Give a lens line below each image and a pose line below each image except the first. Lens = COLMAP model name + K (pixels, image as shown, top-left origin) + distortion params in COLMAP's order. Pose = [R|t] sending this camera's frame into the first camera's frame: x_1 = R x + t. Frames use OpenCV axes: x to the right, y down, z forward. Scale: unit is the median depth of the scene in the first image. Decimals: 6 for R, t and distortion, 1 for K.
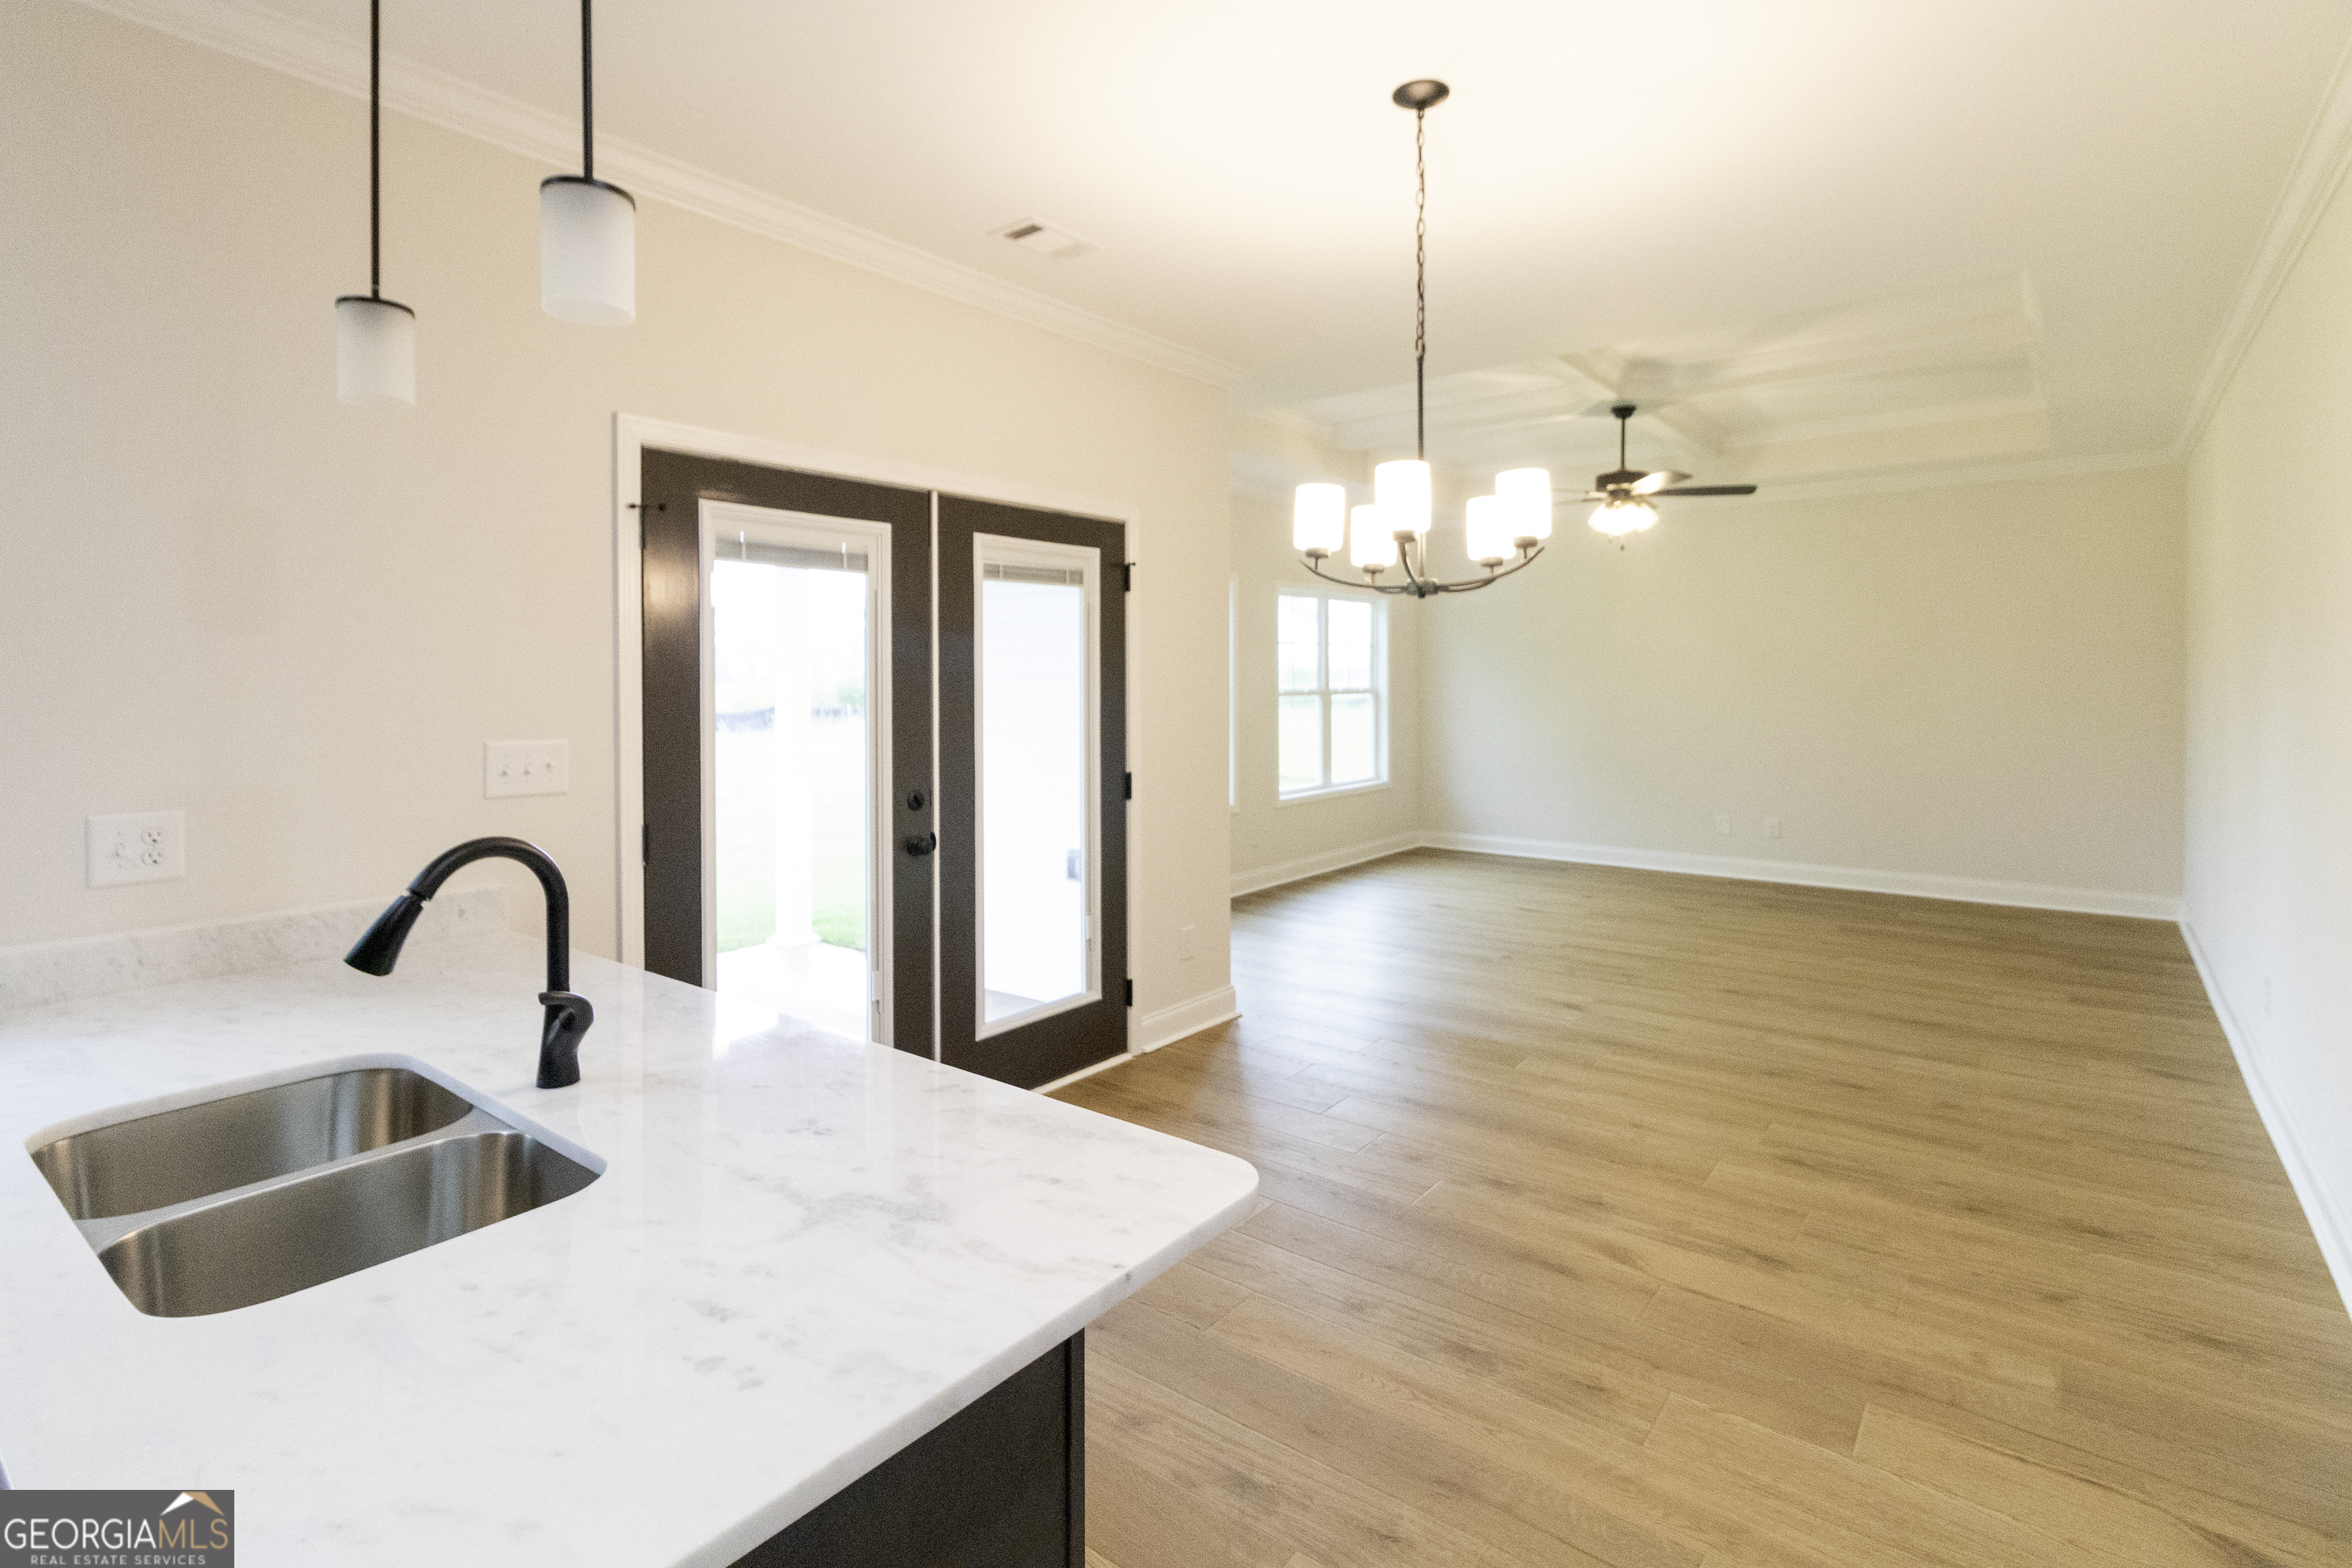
lens RADIAL K [[1131.0, 0, 1202.1], [0, 1131.0, 719.1], [0, 0, 1]] dist [0.006526, -0.001597]
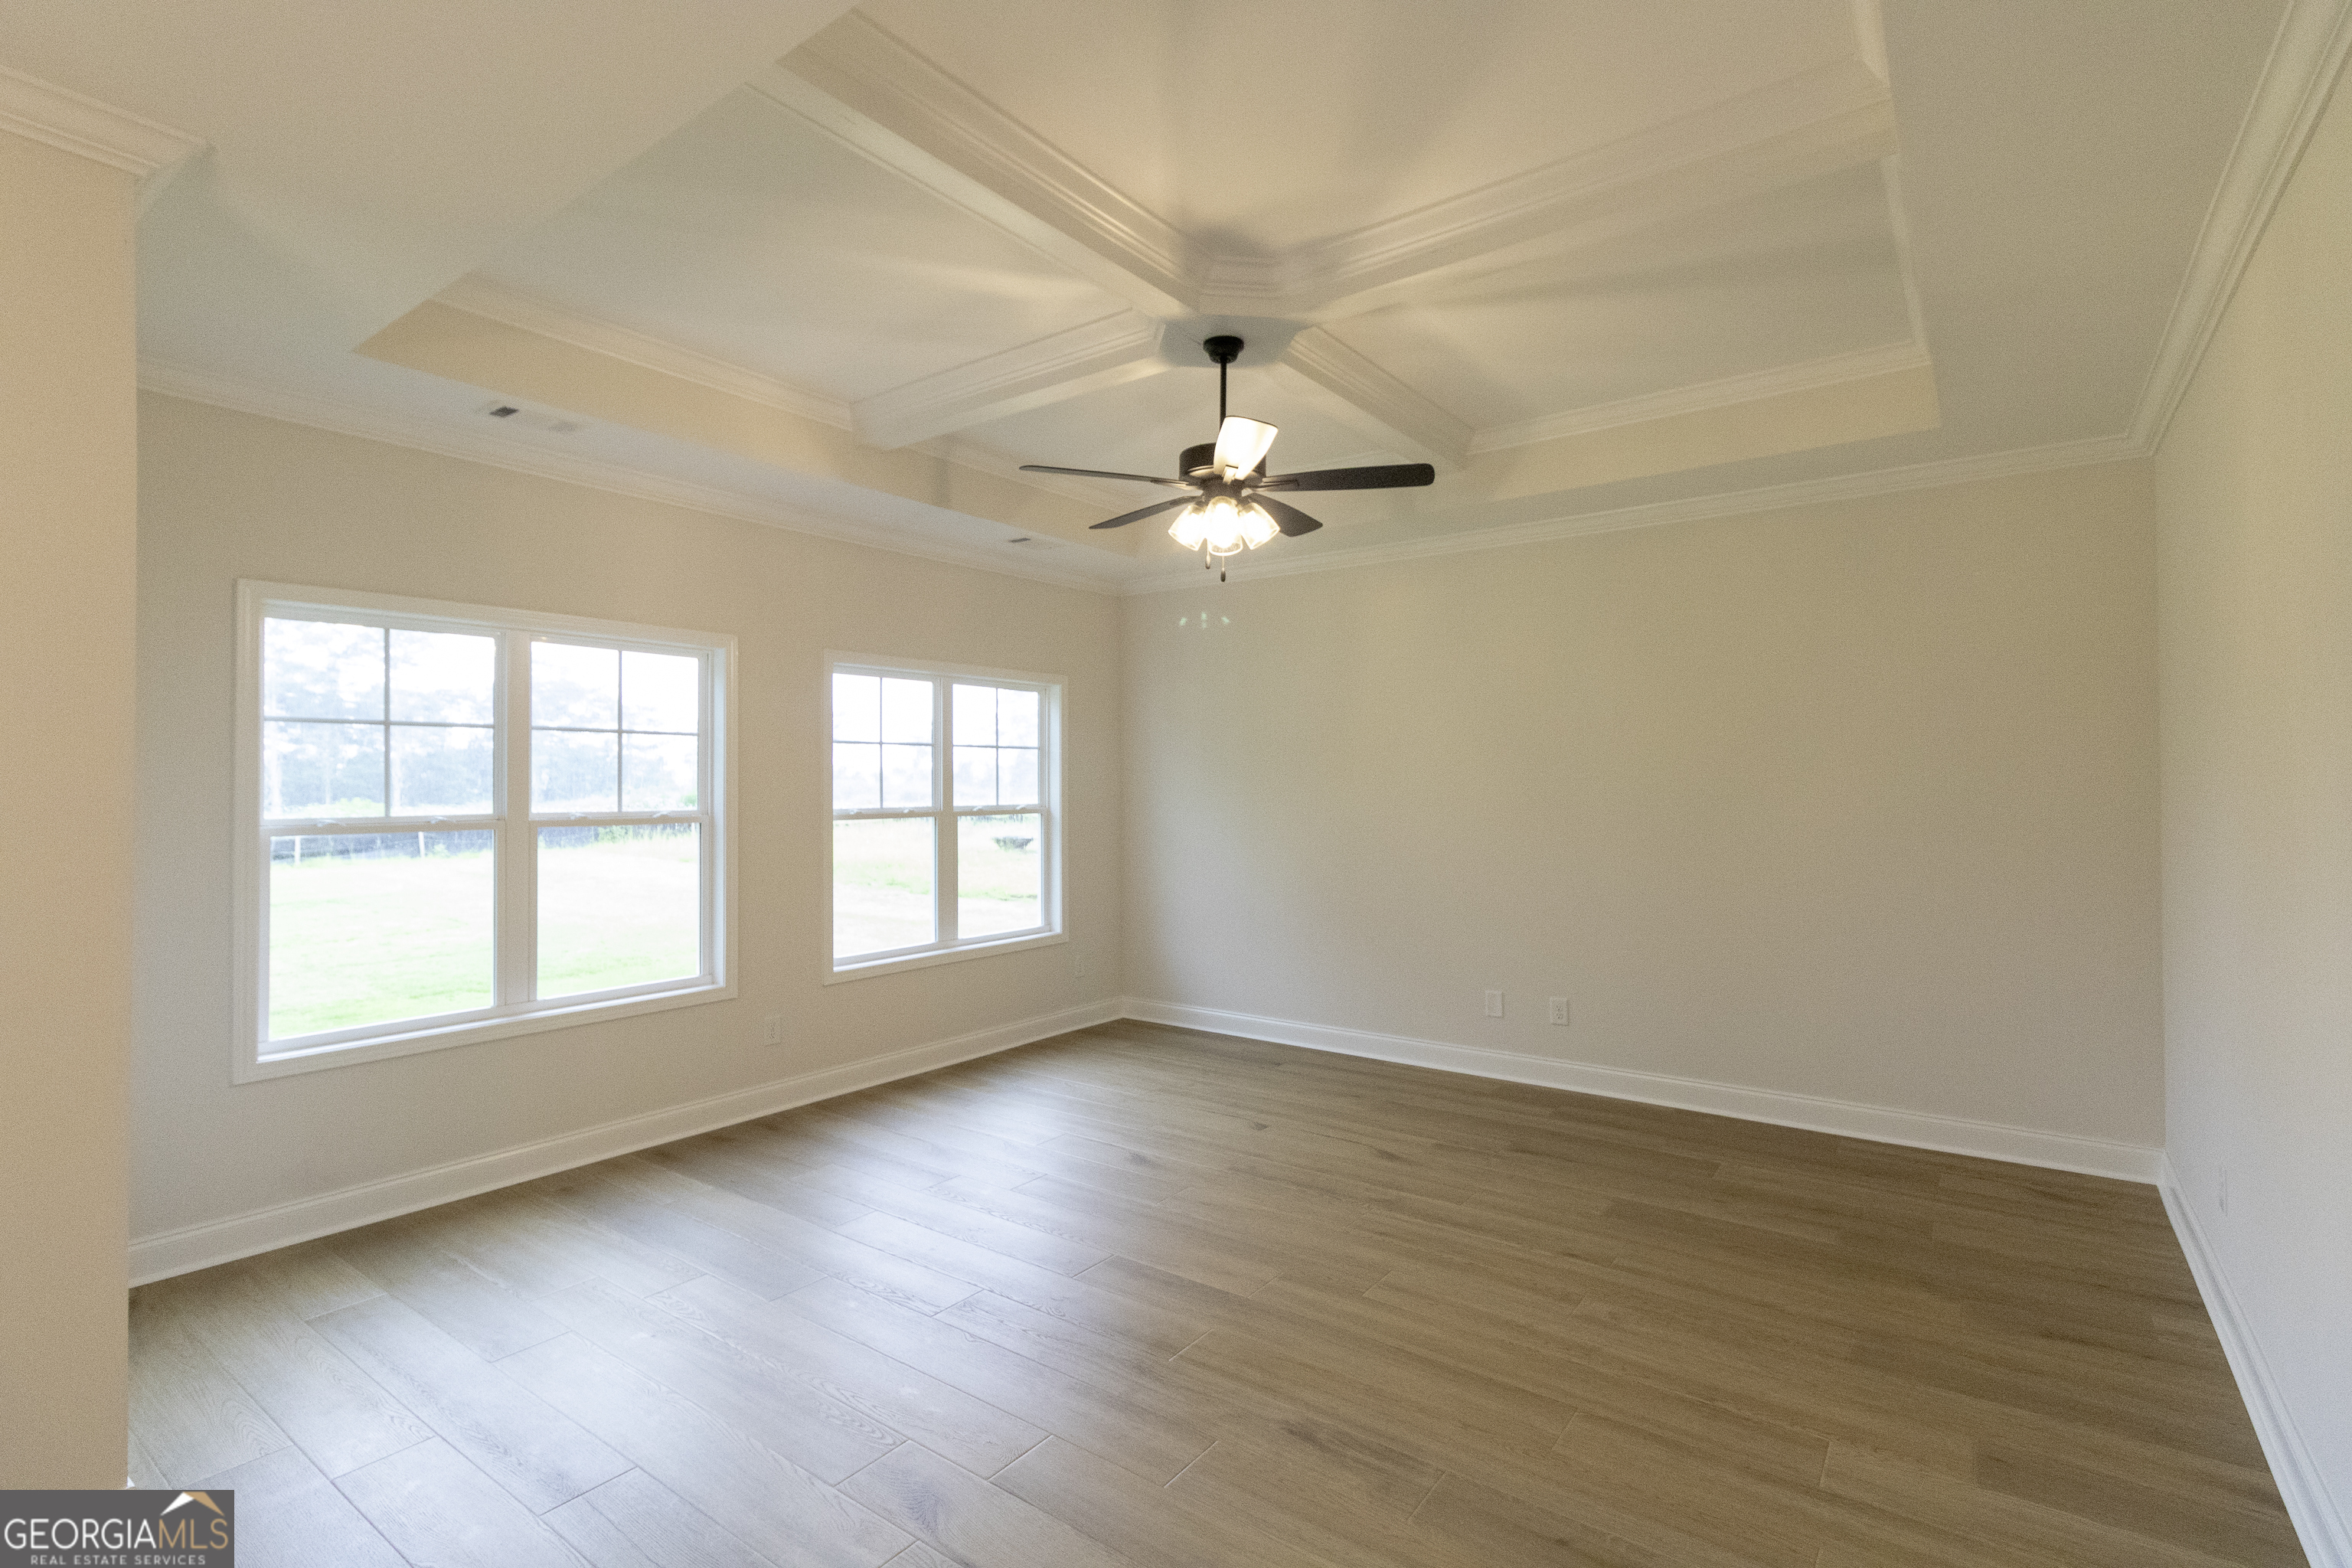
lens RADIAL K [[1131.0, 0, 1142.5], [0, 1131.0, 790.4], [0, 0, 1]] dist [0.006526, -0.001597]
pose [[0.999862, 0.001813, 0.016513, 0.418503], [-0.001258, 0.999437, -0.033534, -0.025528], [-0.016565, 0.033509, 0.999301, 0.541073]]
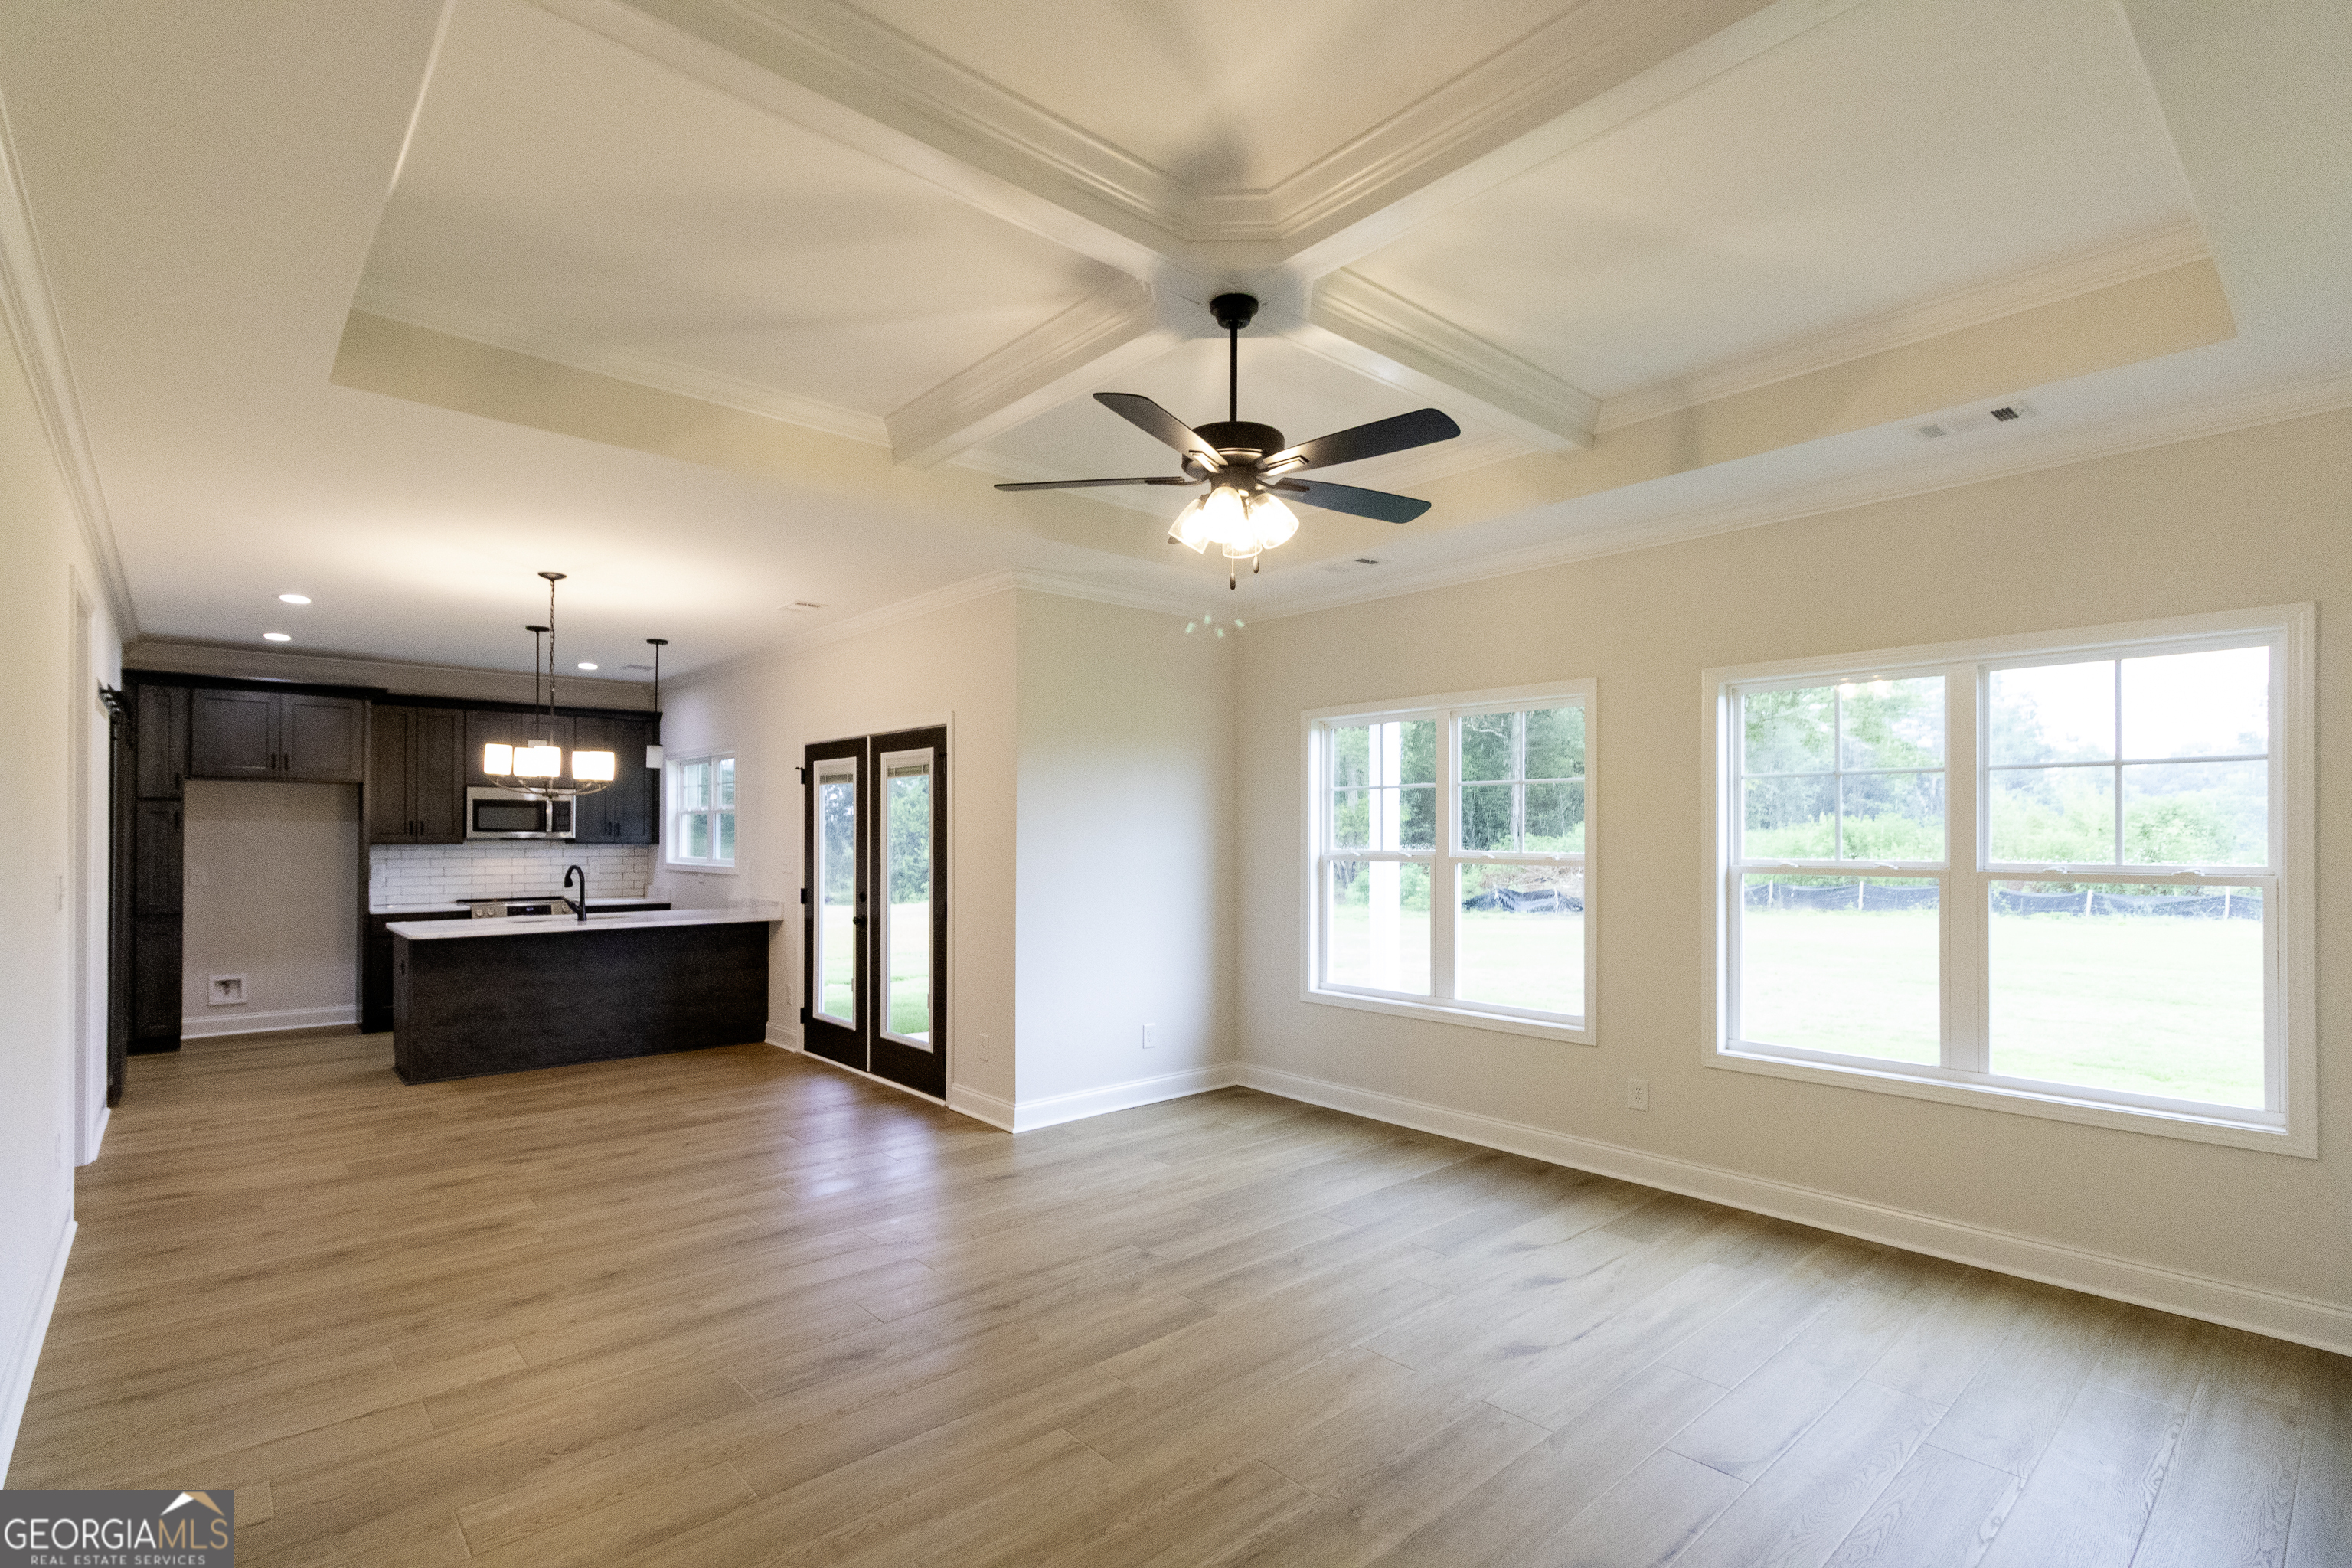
lens RADIAL K [[1131.0, 0, 1155.9], [0, 1131.0, 815.0], [0, 0, 1]] dist [0.006526, -0.001597]
pose [[-0.215186, -0.013815, -0.976475, 1.159705], [-0.039307, 0.999212, -0.005474, -0.056171], [0.975782, 0.037205, -0.215560, 1.438416]]
